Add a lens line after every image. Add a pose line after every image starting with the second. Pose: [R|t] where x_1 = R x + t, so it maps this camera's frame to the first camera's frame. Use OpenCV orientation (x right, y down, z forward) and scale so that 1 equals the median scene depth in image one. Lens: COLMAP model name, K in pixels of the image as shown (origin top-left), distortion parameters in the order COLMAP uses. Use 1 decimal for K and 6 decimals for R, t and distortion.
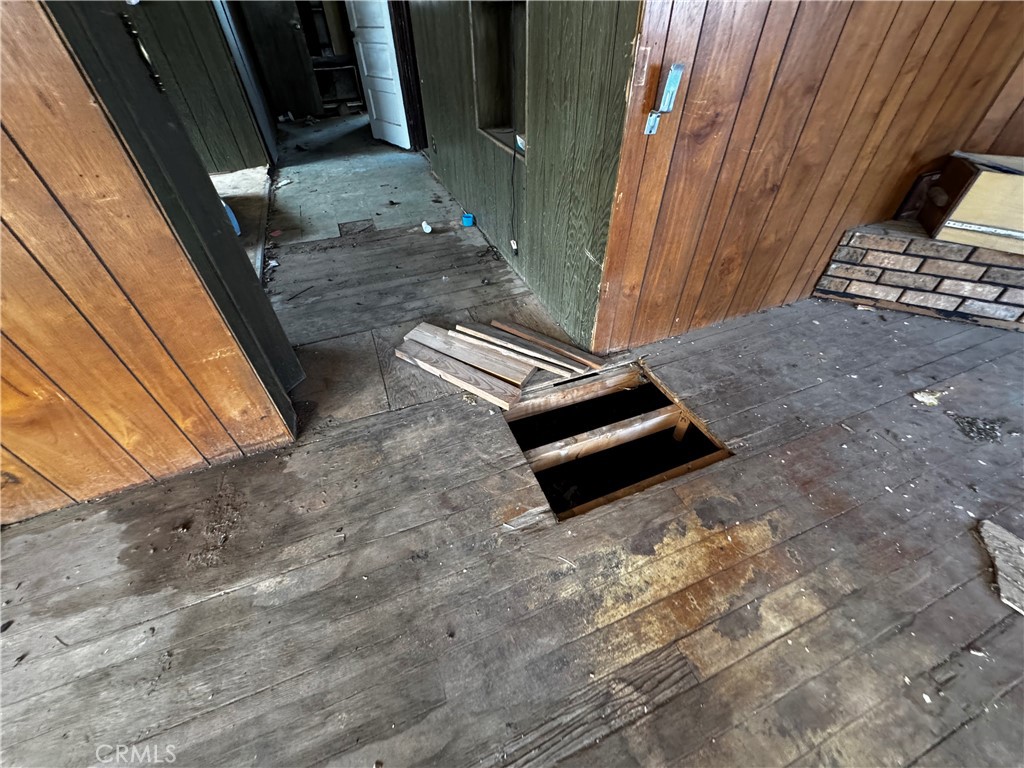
lens RADIAL K [[411.6, 0, 512.0], [0, 411.6, 384.0], [0, 0, 1]] dist [-0.005122, 0.001202]
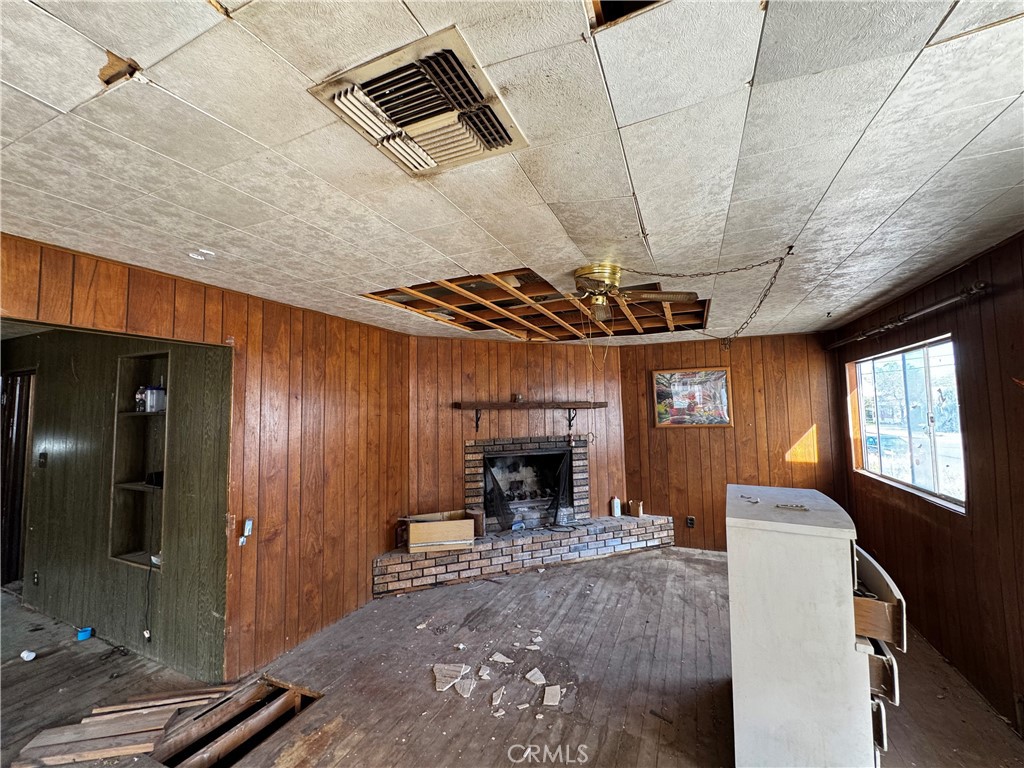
lens RADIAL K [[411.6, 0, 512.0], [0, 411.6, 384.0], [0, 0, 1]] dist [-0.005122, 0.001202]
pose [[0.713795, 0.044217, 0.698957, -0.124961], [0.483030, 0.691576, -0.537033, 0.408625], [-0.507128, 0.720949, 0.472286, -0.847822]]
